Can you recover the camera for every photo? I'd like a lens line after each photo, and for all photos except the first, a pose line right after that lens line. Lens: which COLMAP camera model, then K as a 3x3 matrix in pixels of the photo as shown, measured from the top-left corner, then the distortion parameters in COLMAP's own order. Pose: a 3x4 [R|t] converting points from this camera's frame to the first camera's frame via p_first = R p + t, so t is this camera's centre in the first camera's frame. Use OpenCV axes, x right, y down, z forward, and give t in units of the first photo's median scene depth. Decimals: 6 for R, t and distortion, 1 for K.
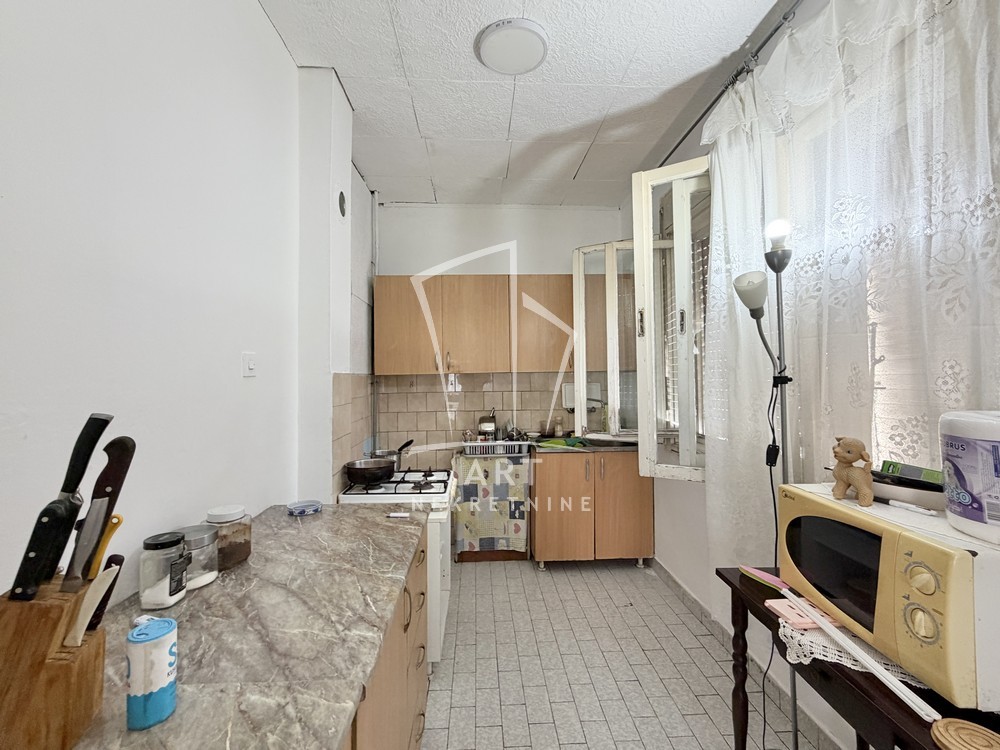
lens RADIAL K [[398.6, 0, 500.3], [0, 398.6, 370.8], [0, 0, 1]] dist [0.006776, -0.000923]
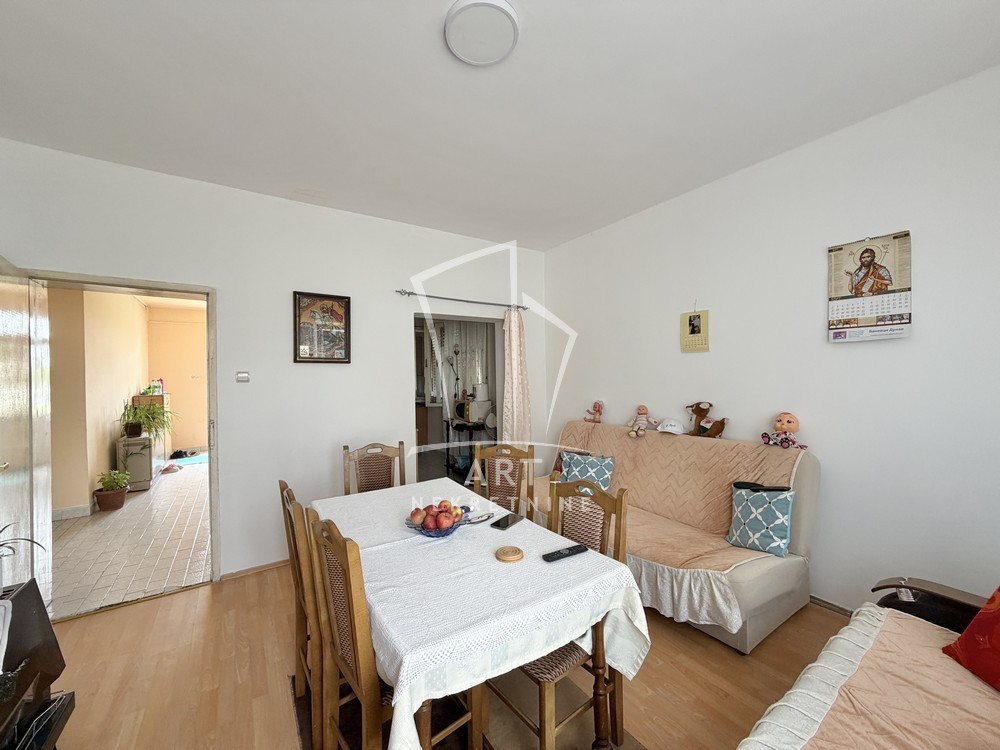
lens RADIAL K [[398.6, 0, 498.2], [0, 398.6, 372.9], [0, 0, 1]] dist [0.006776, -0.000923]
pose [[0.845960, 0.000175, 0.533247, -1.283889], [-0.007694, 0.999900, 0.011878, -0.102636], [-0.533191, -0.014151, 0.845876, -3.006254]]
